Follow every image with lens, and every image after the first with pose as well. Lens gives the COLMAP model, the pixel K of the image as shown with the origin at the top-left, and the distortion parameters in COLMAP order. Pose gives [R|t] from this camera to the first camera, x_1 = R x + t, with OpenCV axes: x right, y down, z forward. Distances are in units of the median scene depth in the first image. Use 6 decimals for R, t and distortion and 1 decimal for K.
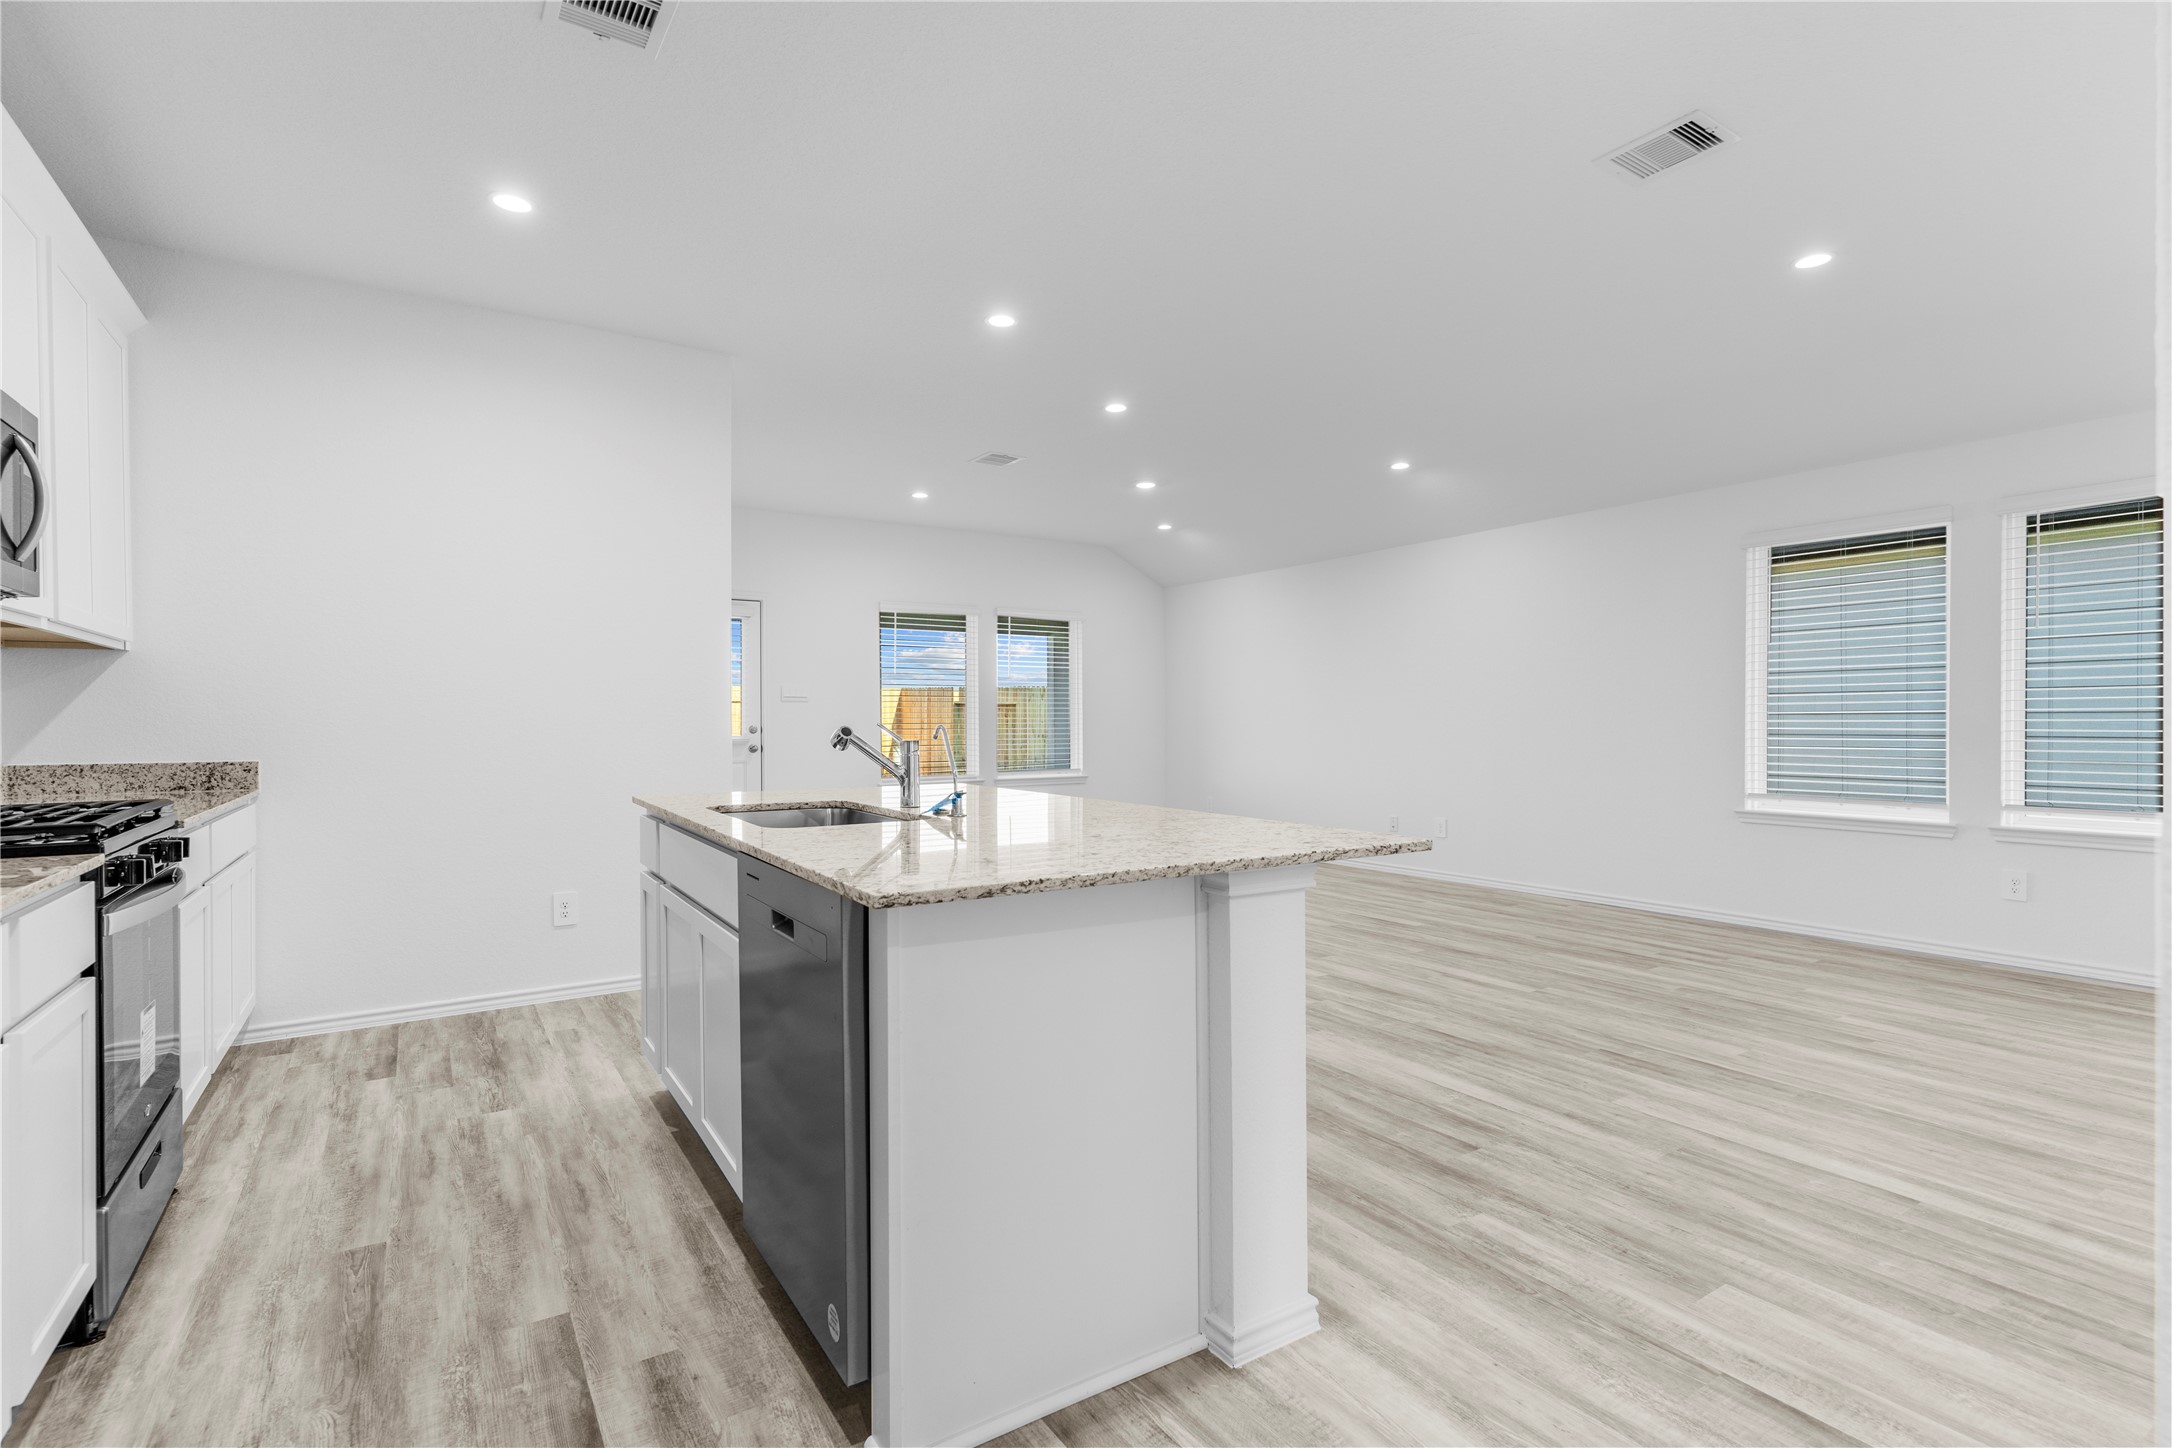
lens RADIAL K [[1024.3, 0, 1080.1], [0, 1024.3, 726.0], [0, 0, 1]] dist [0.002079, -0.001365]
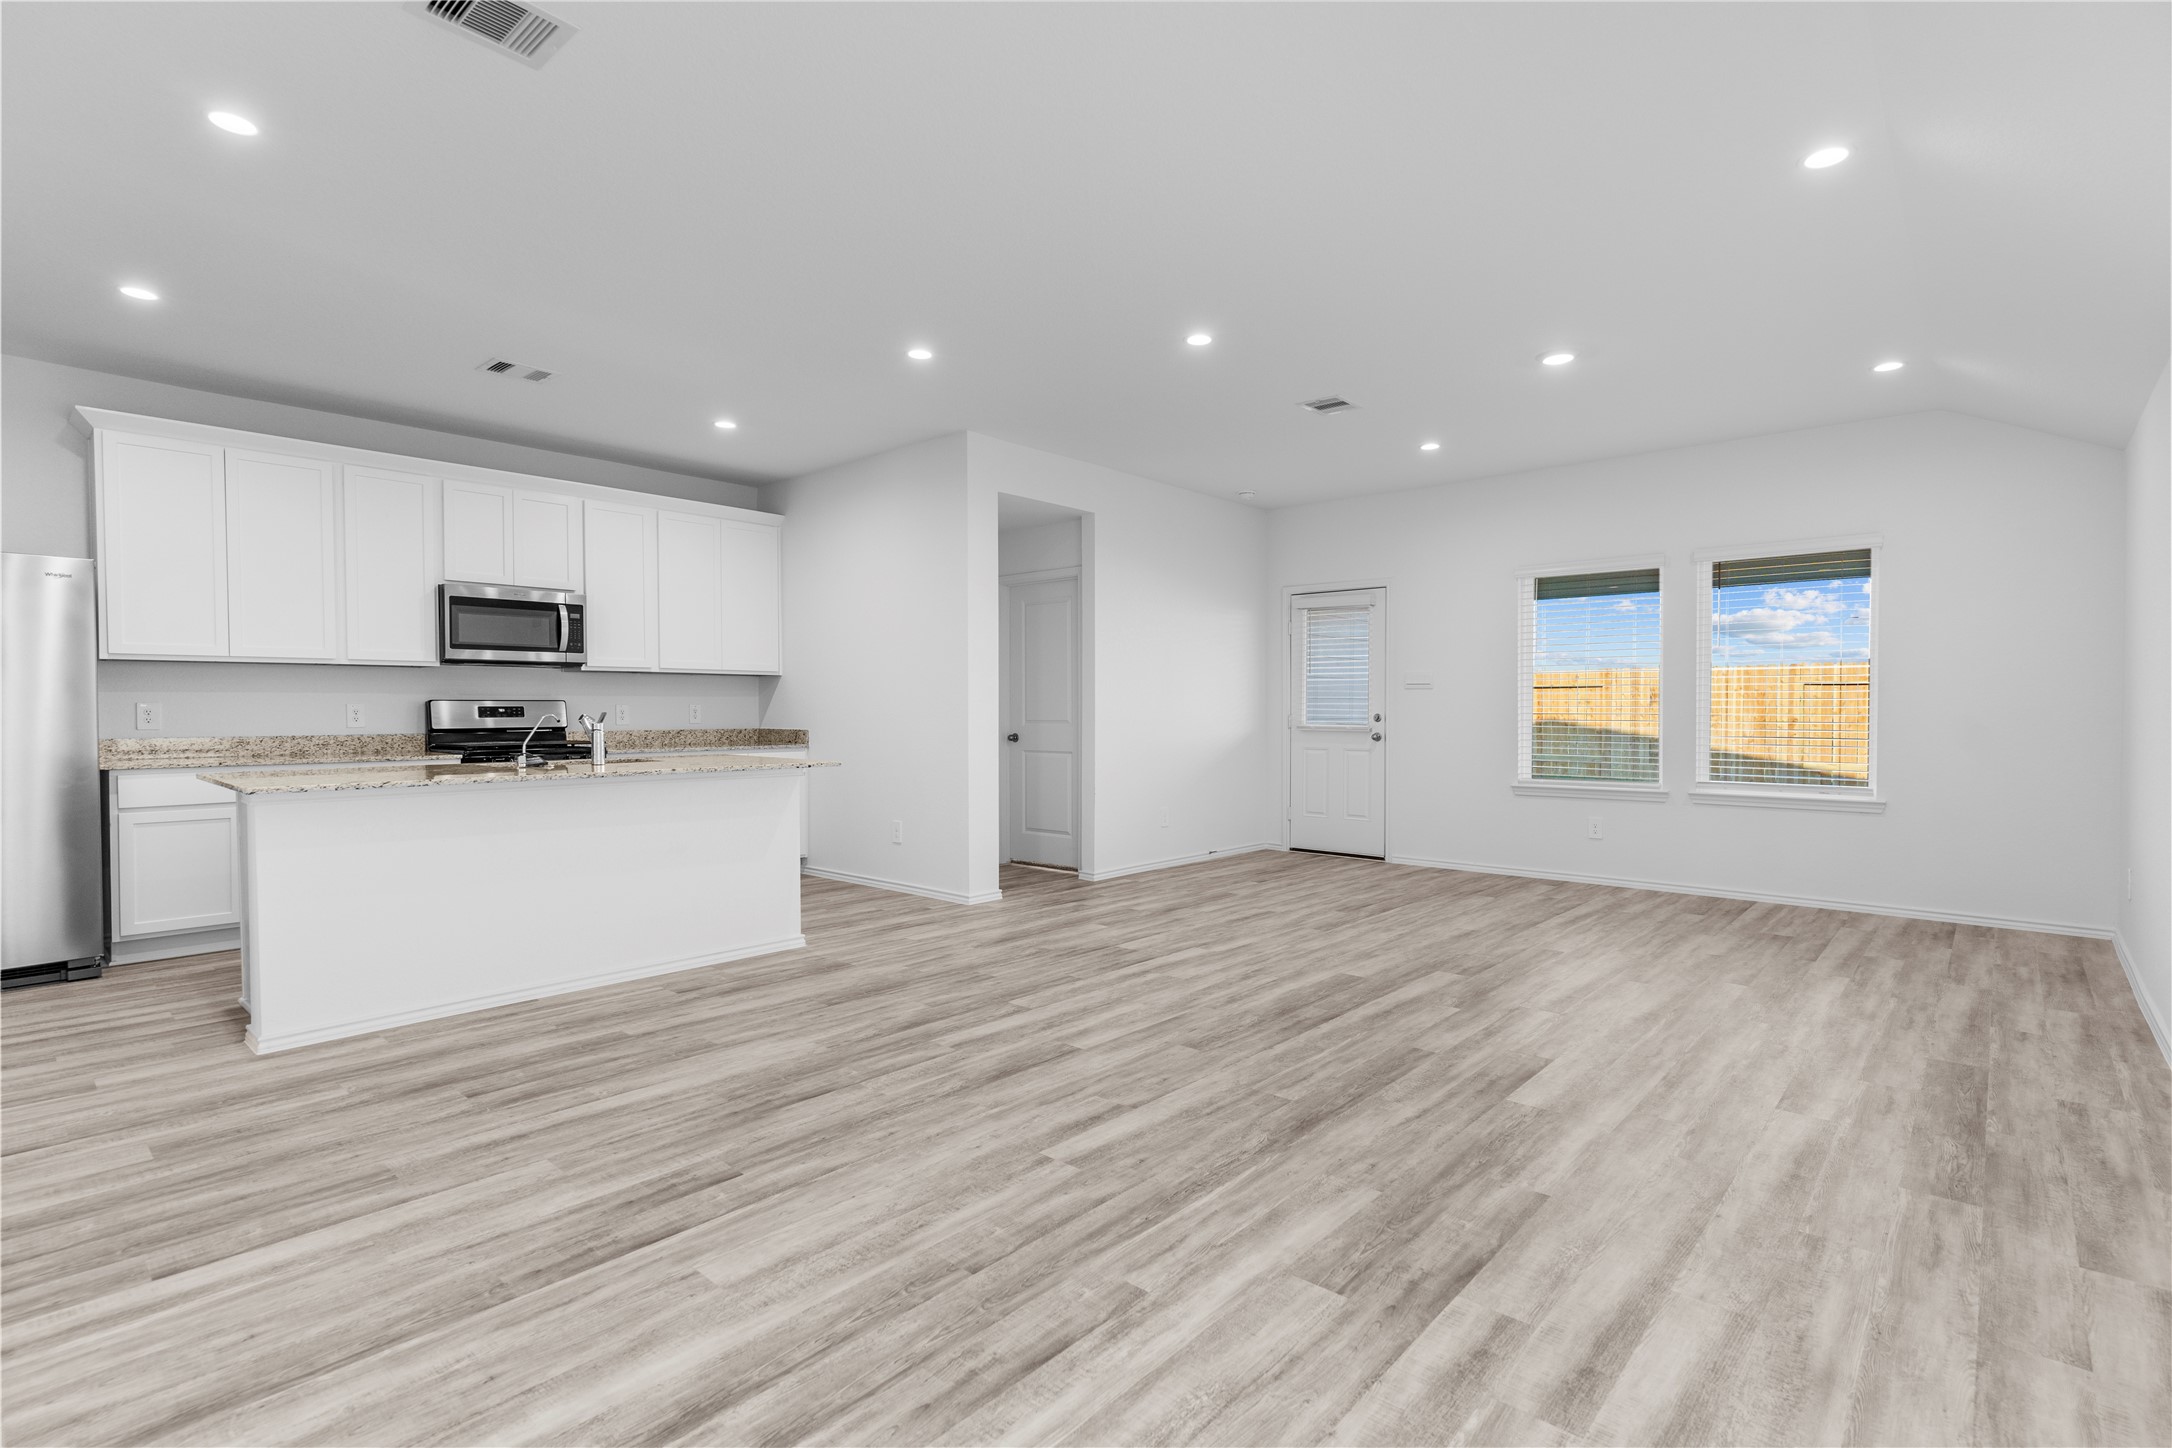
lens RADIAL K [[1024.3, 0, 1083.5], [0, 1024.3, 727.9], [0, 0, 1]] dist [0.002079, -0.001365]
pose [[0.260539, 0.021642, -0.965221, 1.293597], [-0.006480, 0.999765, 0.020667, -0.013581], [0.965442, 0.000870, 0.260618, 1.075071]]
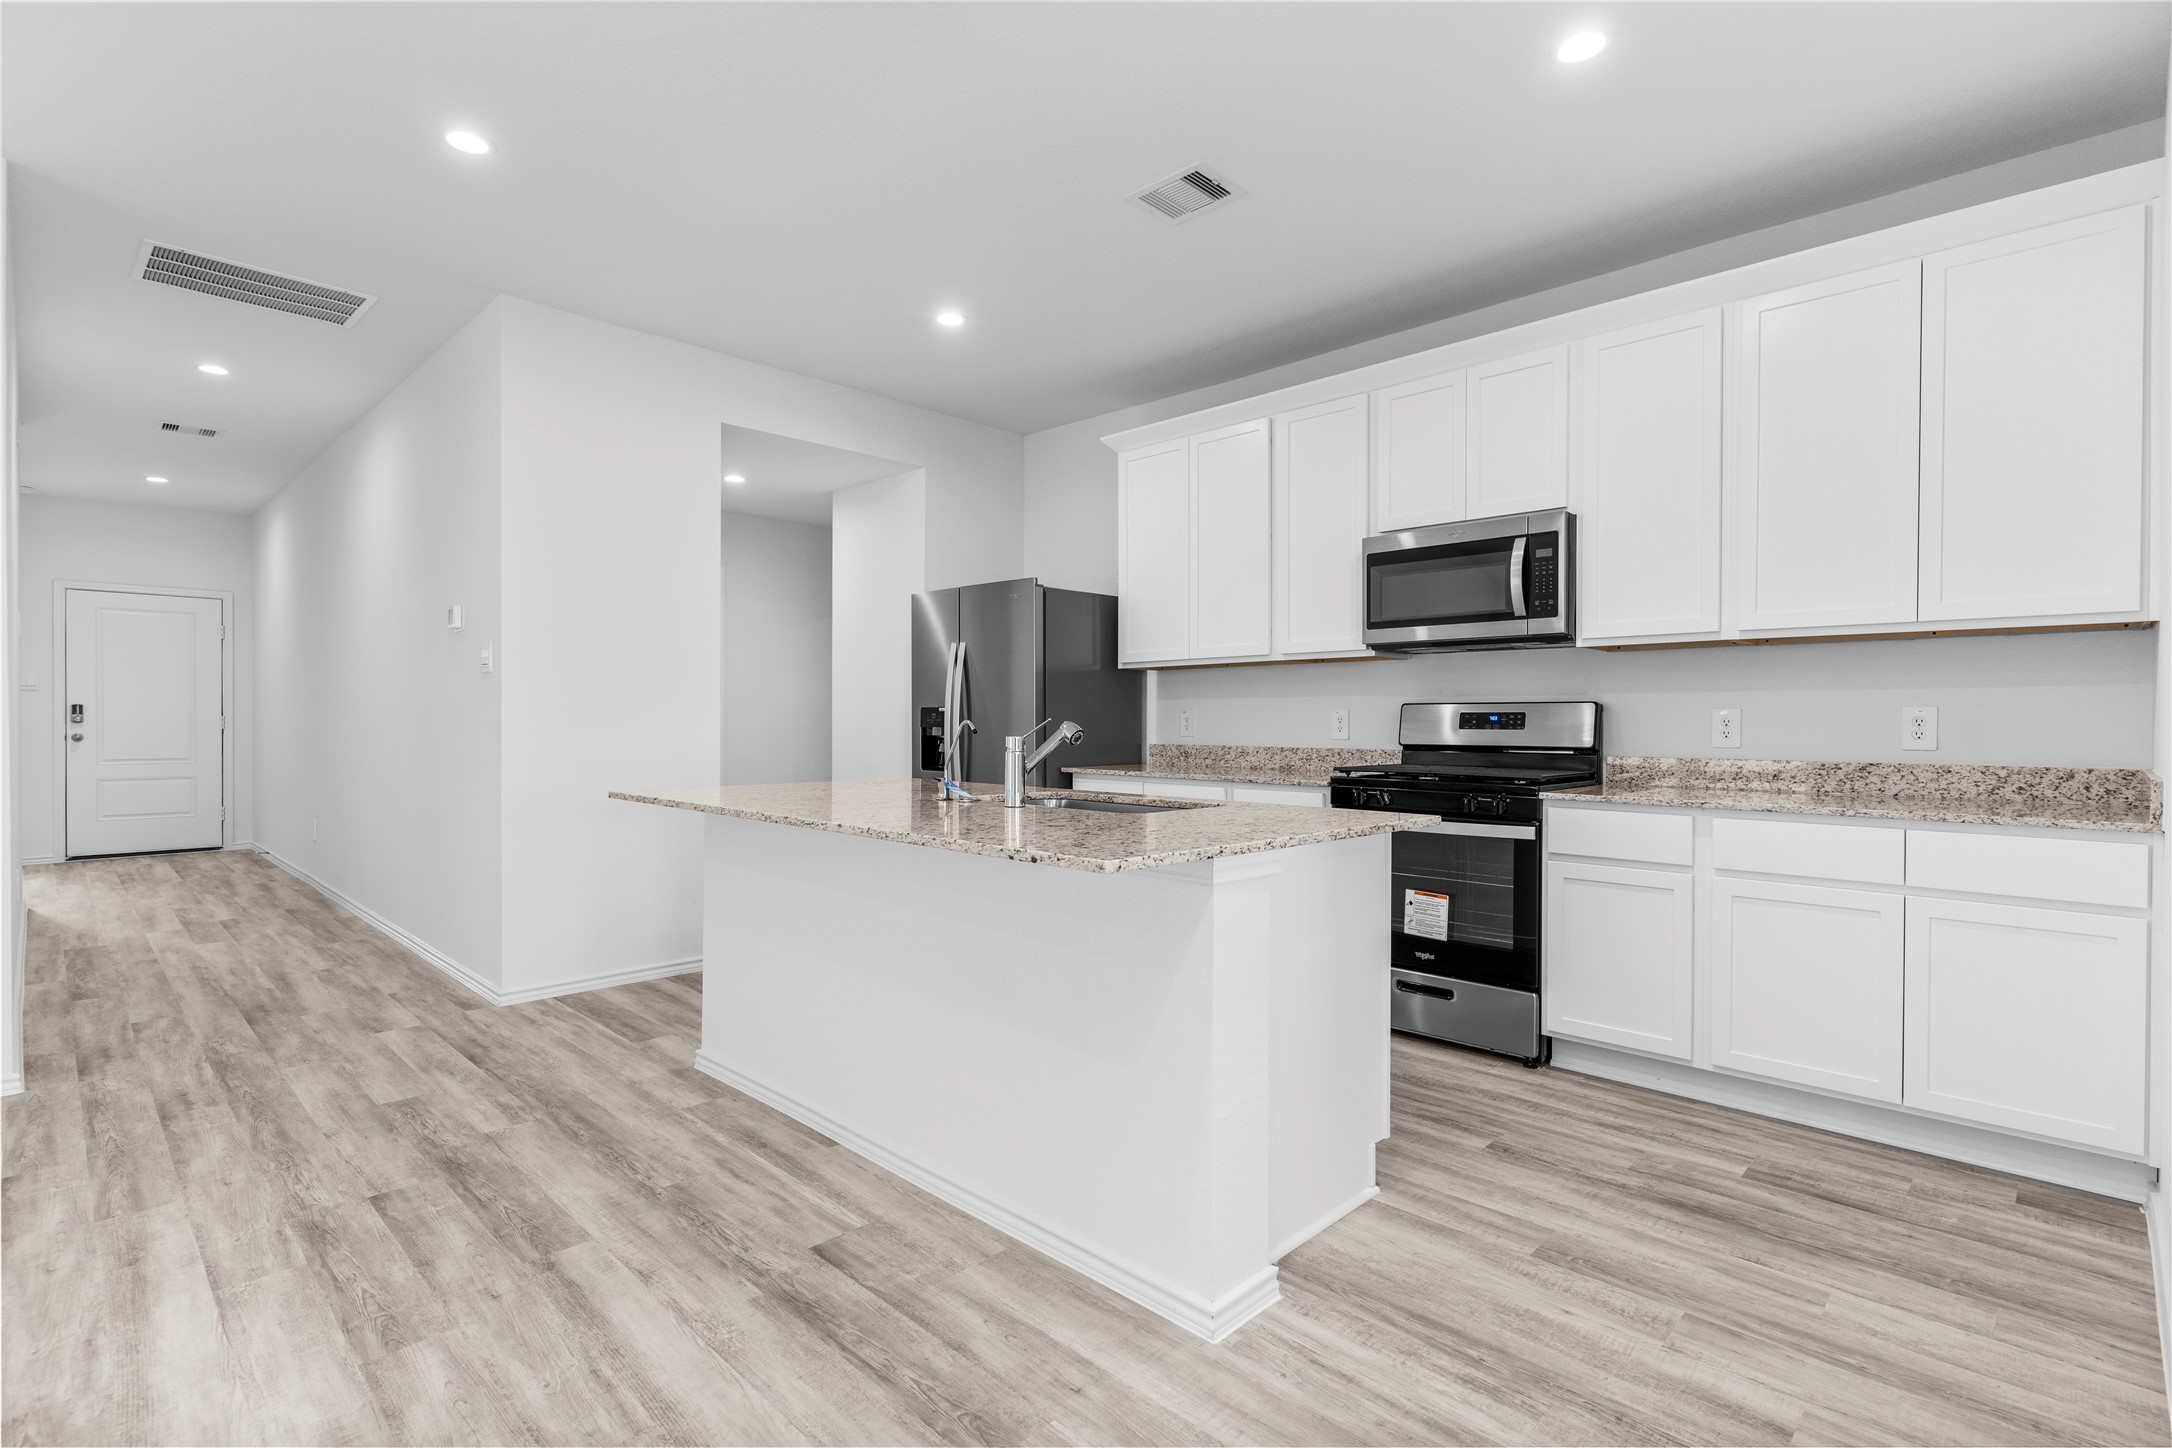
lens RADIAL K [[1024.3, 0, 1087.3], [0, 1024.3, 727.6], [0, 0, 1]] dist [0.002079, -0.001365]
pose [[-0.975095, 0.002031, -0.221780, -0.016705], [-0.001558, 0.999871, 0.016005, -0.007991], [0.221783, 0.015952, -0.974965, 1.584944]]
